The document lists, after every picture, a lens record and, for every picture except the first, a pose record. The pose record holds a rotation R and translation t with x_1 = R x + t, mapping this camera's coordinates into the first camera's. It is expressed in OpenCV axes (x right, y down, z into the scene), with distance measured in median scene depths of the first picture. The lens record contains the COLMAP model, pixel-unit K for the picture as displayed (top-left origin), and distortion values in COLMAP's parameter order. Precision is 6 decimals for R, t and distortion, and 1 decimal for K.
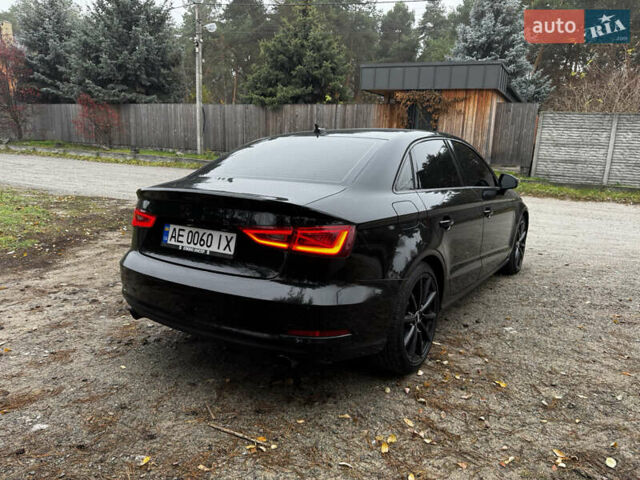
lens RADIAL K [[449.2, 0, 319.8], [0, 449.2, 240.8], [0, 0, 1]] dist [0.040810, -0.054691]
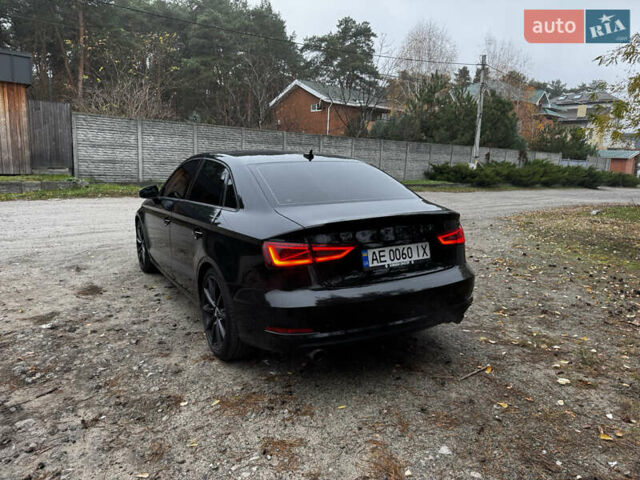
lens RADIAL K [[449.2, 0, 319.8], [0, 449.2, 240.8], [0, 0, 1]] dist [0.040810, -0.054691]
pose [[0.426521, -0.179993, 0.886387, -0.217123], [0.169856, 0.978503, 0.116966, -0.033059], [-0.888385, 0.100670, 0.447925, 0.100112]]
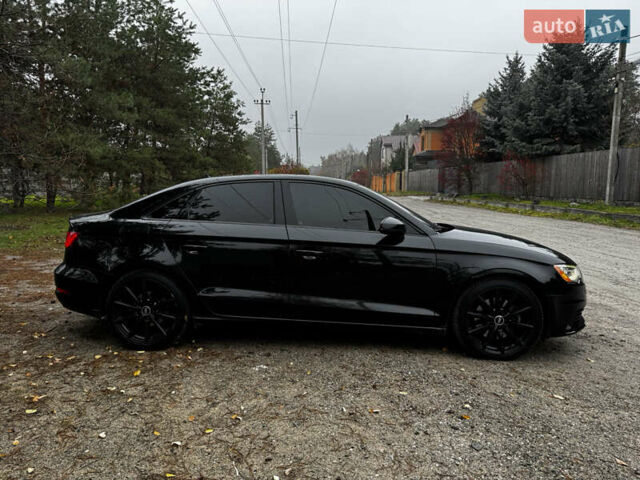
lens RADIAL K [[449.2, 0, 319.8], [0, 449.2, 240.8], [0, 0, 1]] dist [0.040810, -0.054691]
pose [[0.521401, 0.069551, -0.850473, 0.288229], [-0.166802, 0.985753, -0.021647, -0.017107], [0.836850, 0.153147, 0.525574, 0.120855]]
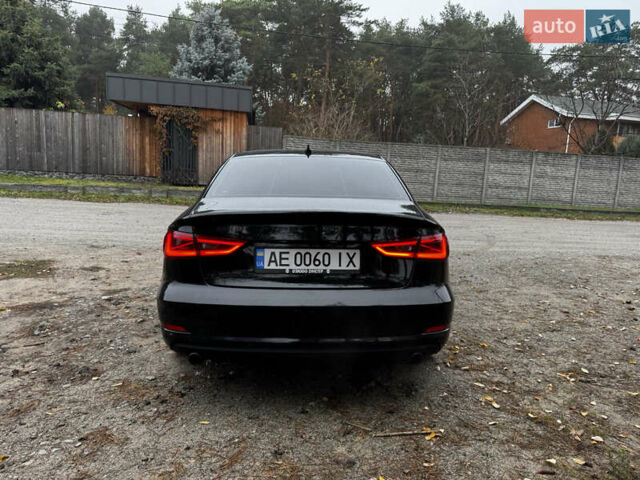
lens RADIAL K [[449.2, 0, 319.8], [0, 449.2, 240.8], [0, 0, 1]] dist [0.040810, -0.054691]
pose [[0.812838, -0.083435, 0.576483, -0.125444], [0.102969, 0.994684, -0.001223, -0.006409], [-0.573317, 0.060354, 0.817108, 0.028275]]
